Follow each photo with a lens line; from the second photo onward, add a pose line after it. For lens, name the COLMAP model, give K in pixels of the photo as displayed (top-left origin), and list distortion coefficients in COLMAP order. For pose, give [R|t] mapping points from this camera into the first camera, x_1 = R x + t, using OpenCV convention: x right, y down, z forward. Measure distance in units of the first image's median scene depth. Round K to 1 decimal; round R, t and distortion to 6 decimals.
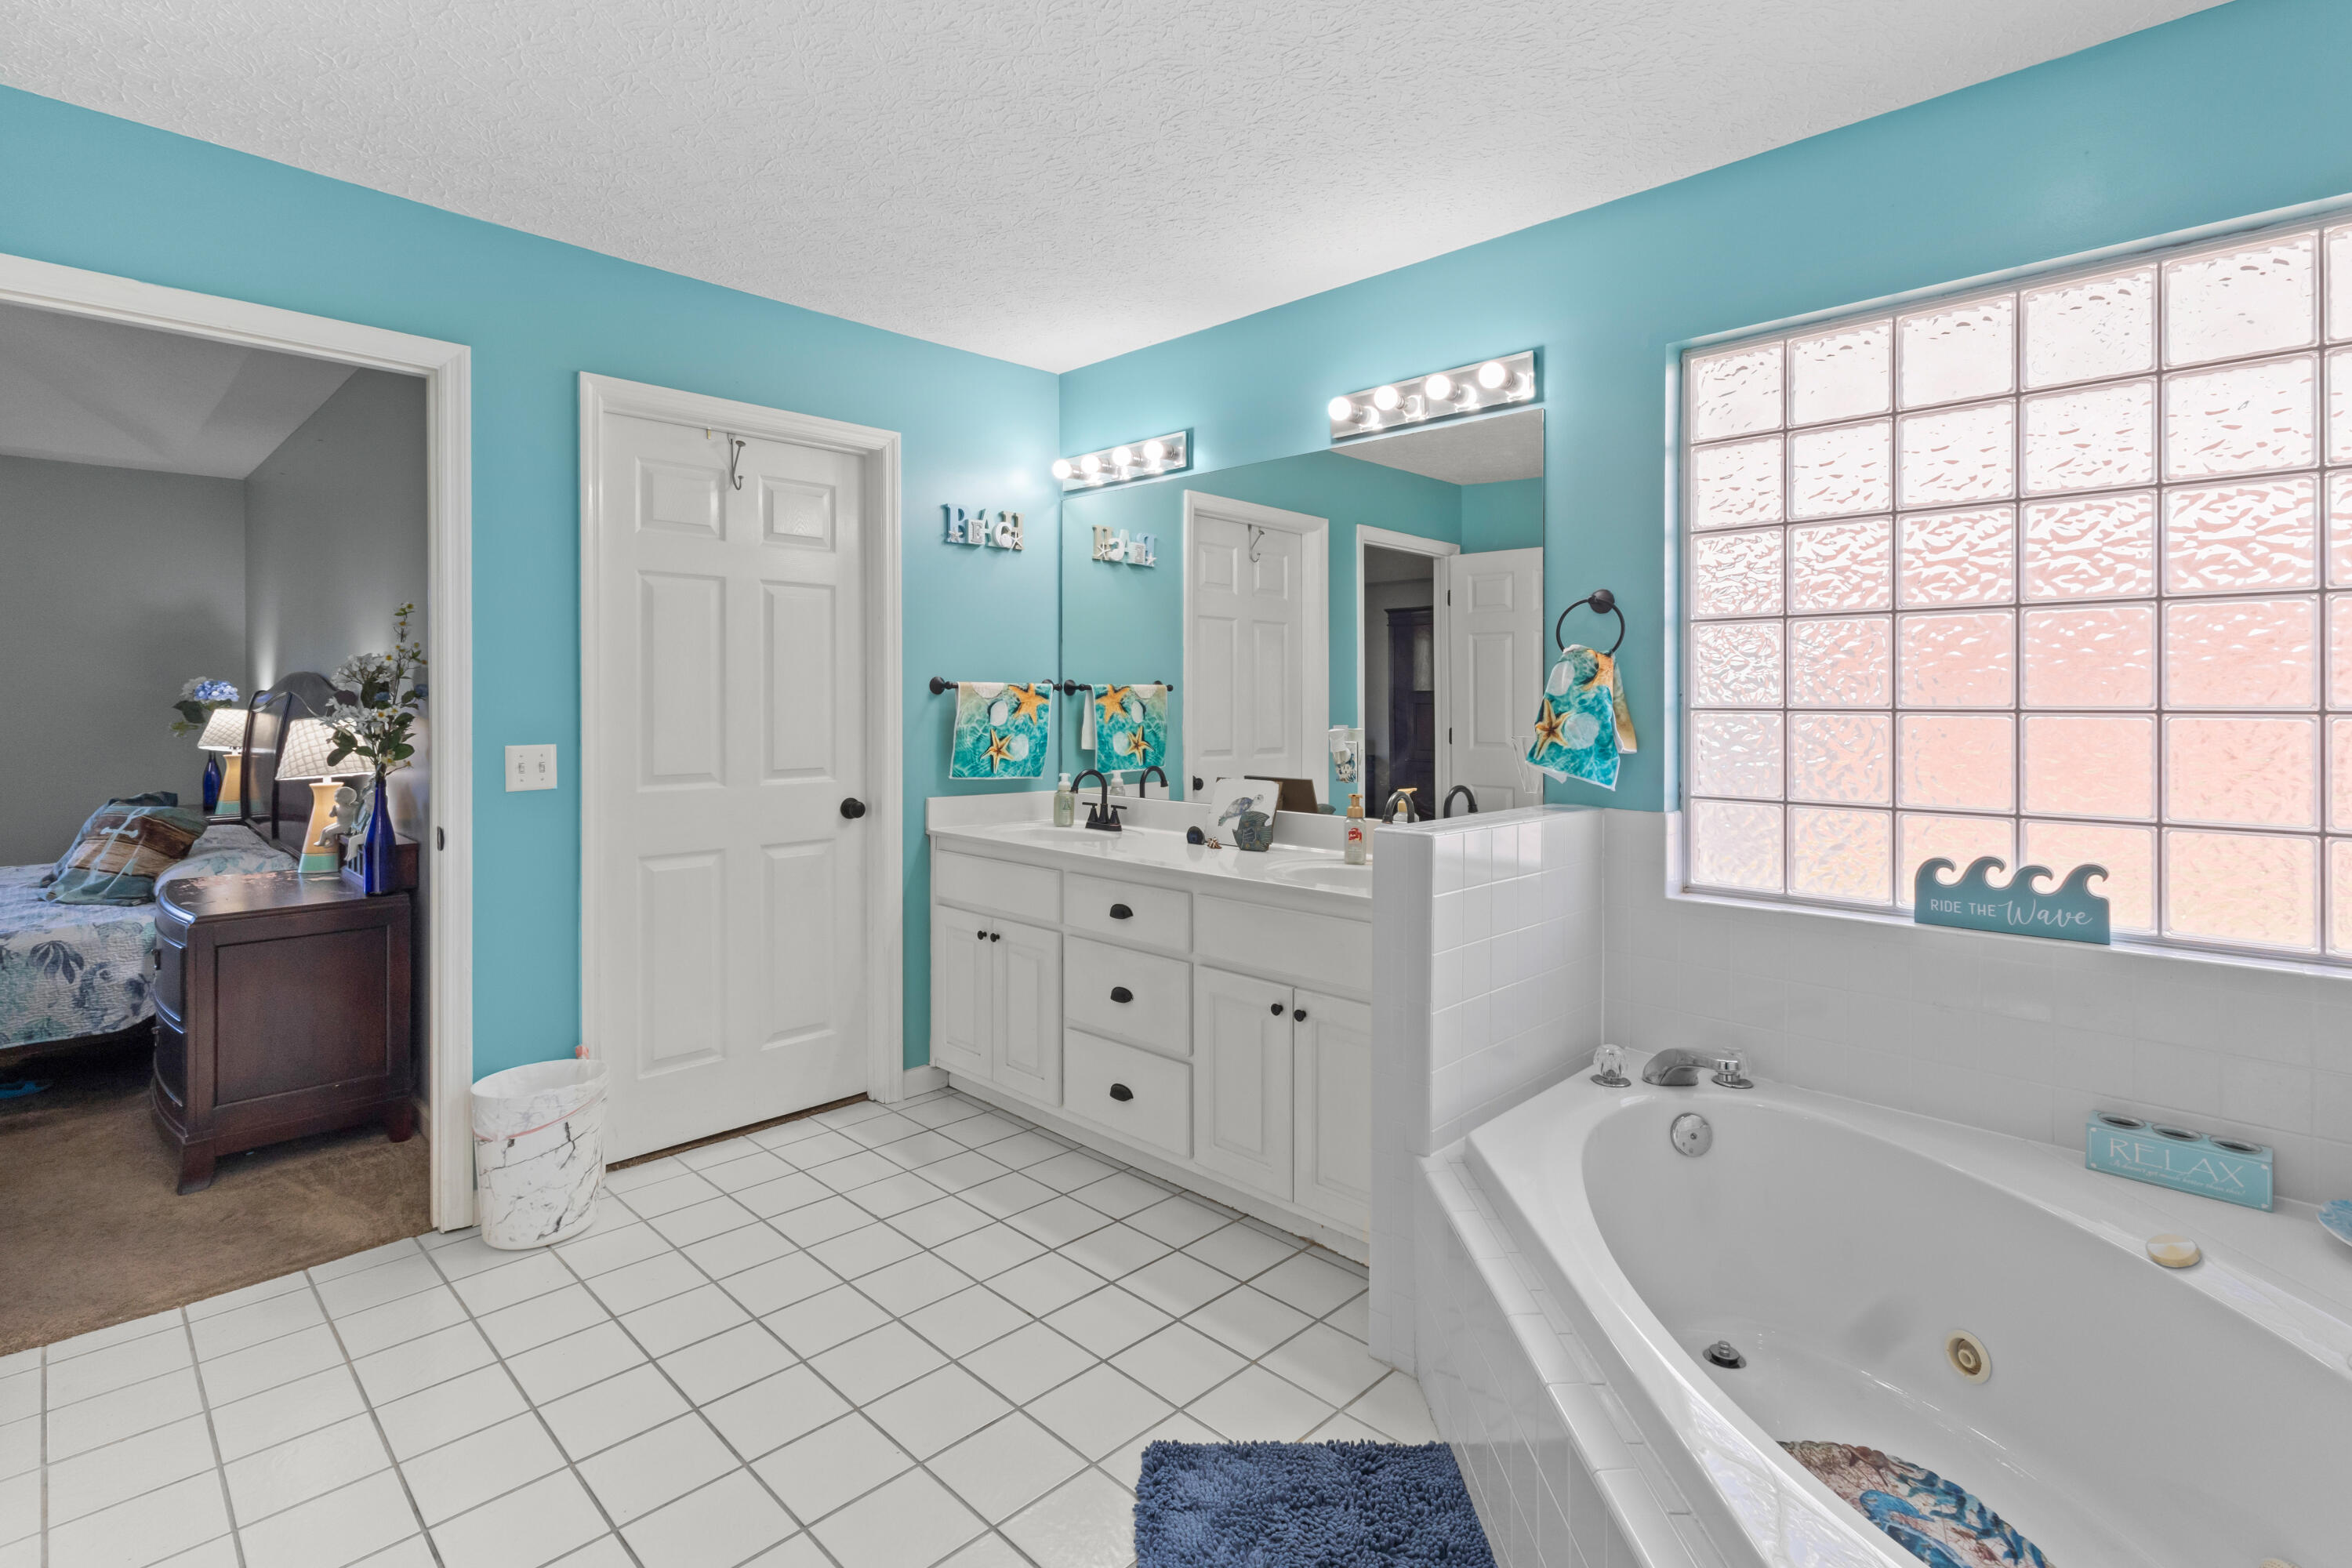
lens RADIAL K [[1108.0, 0, 1167.9], [0, 1108.0, 689.4], [0, 0, 1]] dist [0.000131, 0.000003]
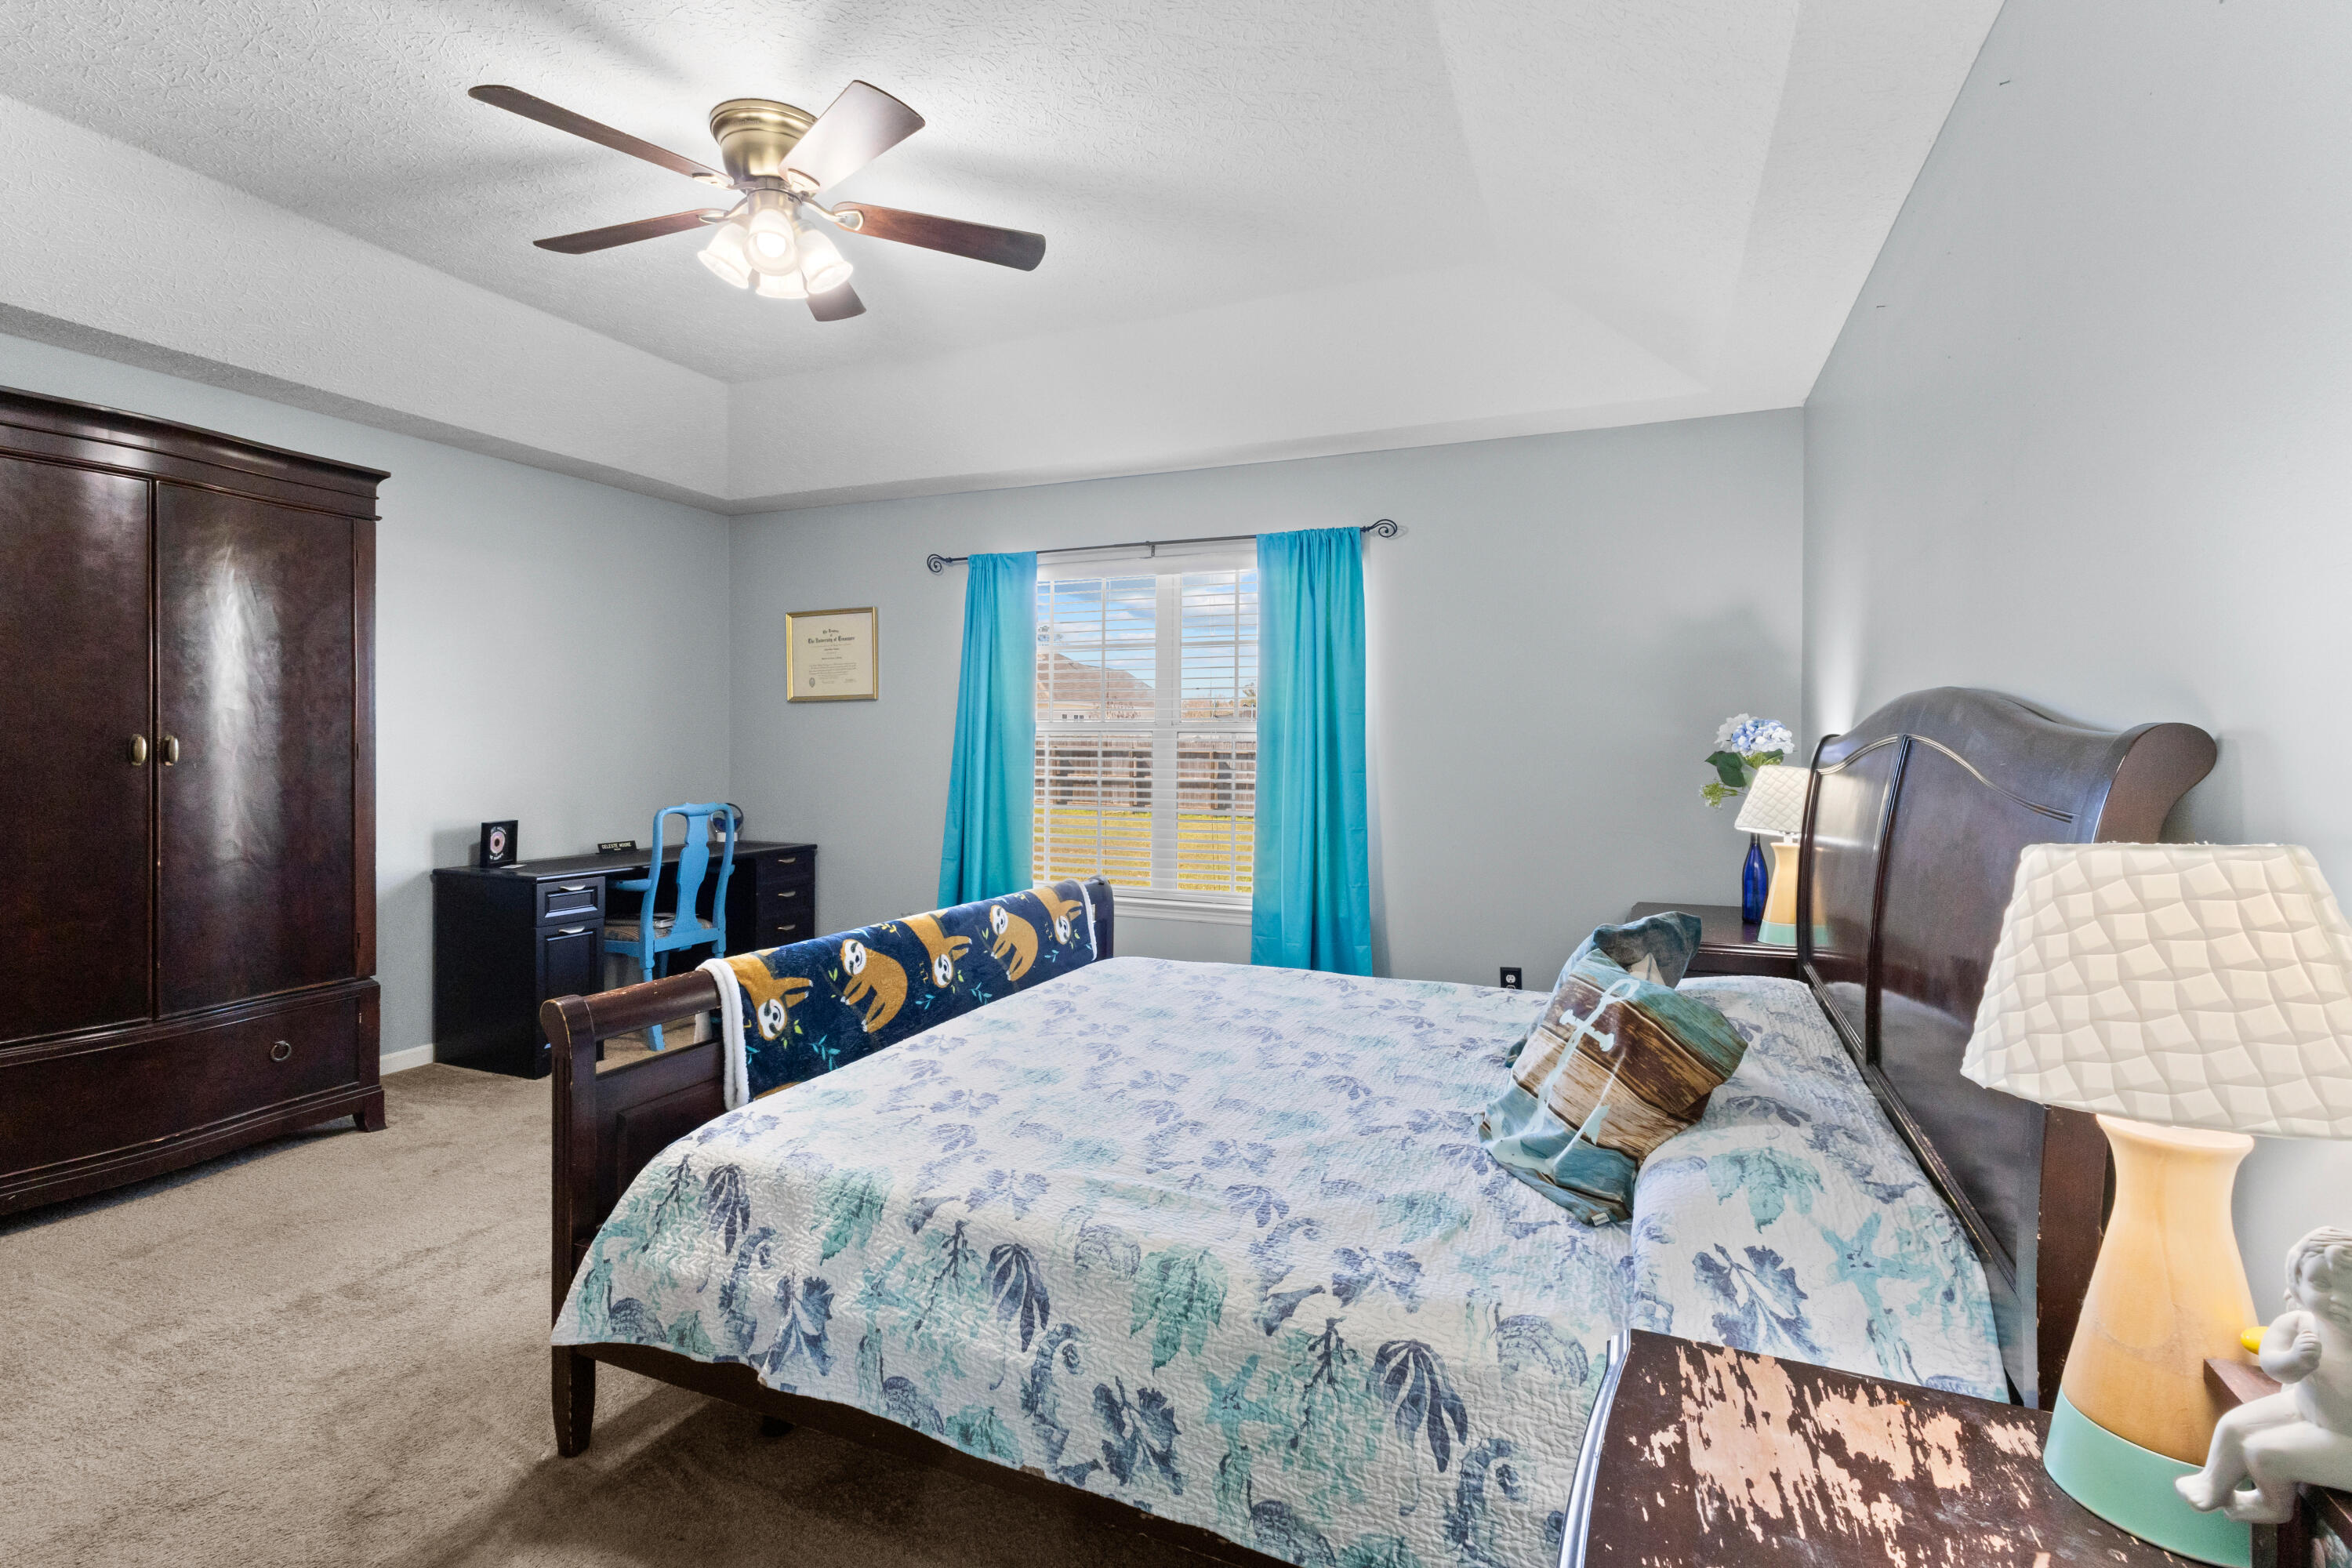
lens RADIAL K [[1108.0, 0, 1180.3], [0, 1108.0, 767.4], [0, 0, 1]] dist [0.000131, 0.000003]
pose [[0.370144, 0.020033, -0.928758, -0.566206], [0.002289, 0.999745, 0.022477, 0.005869], [0.928971, -0.010446, 0.370004, 0.657378]]
